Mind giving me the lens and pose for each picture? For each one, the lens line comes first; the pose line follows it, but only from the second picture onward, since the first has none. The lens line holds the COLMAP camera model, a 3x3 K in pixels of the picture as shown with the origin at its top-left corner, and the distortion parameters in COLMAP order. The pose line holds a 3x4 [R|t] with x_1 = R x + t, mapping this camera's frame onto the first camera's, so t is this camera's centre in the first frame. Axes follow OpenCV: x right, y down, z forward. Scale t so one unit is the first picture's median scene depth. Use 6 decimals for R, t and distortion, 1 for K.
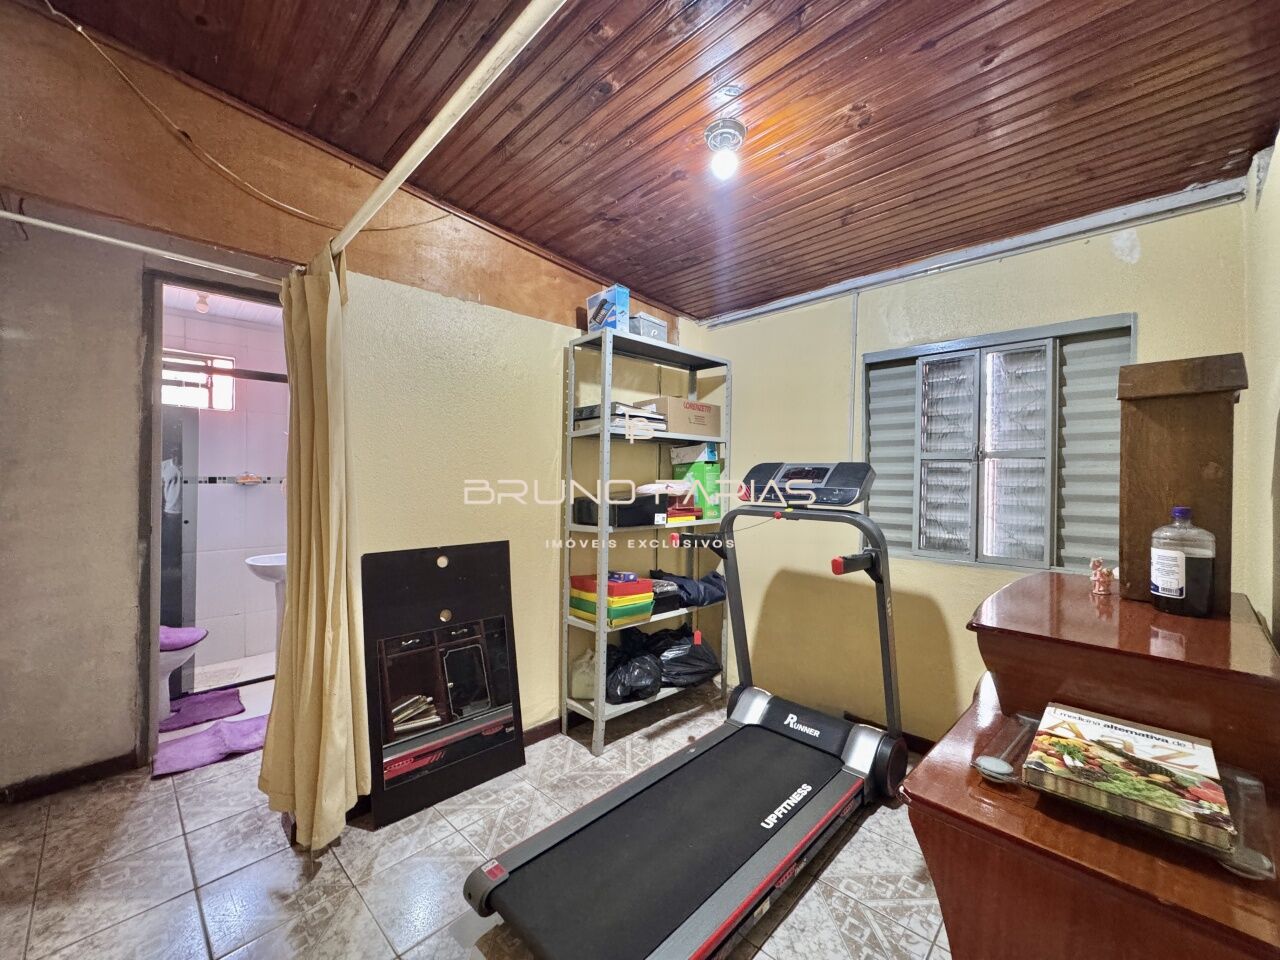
lens RADIAL K [[510.4, 0, 642.5], [0, 510.4, 475.1], [0, 0, 1]] dist [-0.004234, 0.000623]
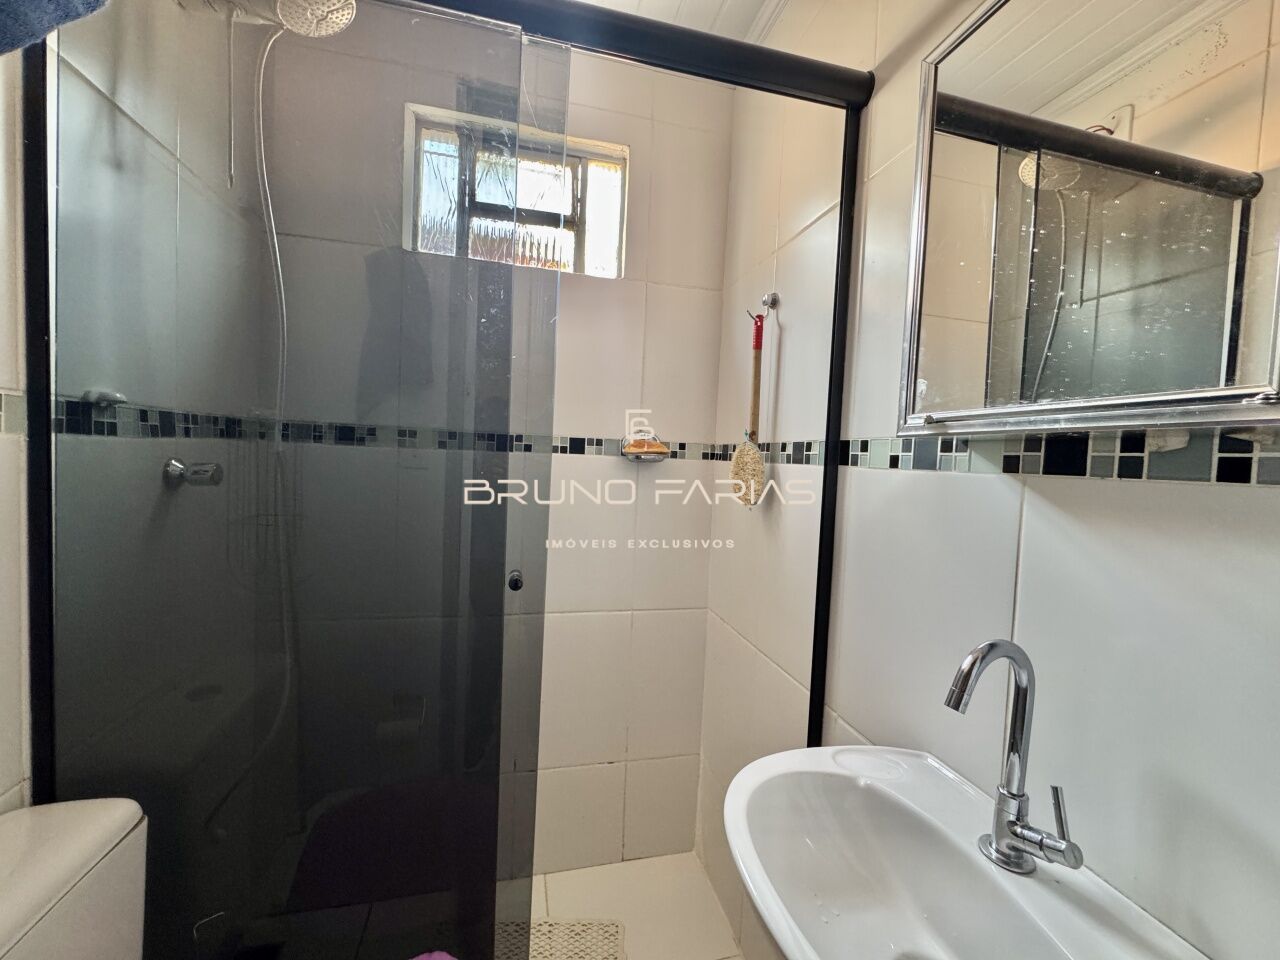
lens RADIAL K [[510.4, 0, 638.1], [0, 510.4, 482.6], [0, 0, 1]] dist [-0.004234, 0.000623]
pose [[0.854353, 0.045871, -0.517664, -0.581097], [-0.029751, 0.998780, 0.039401, 0.022234], [0.518840, -0.018261, 0.854676, 0.663450]]
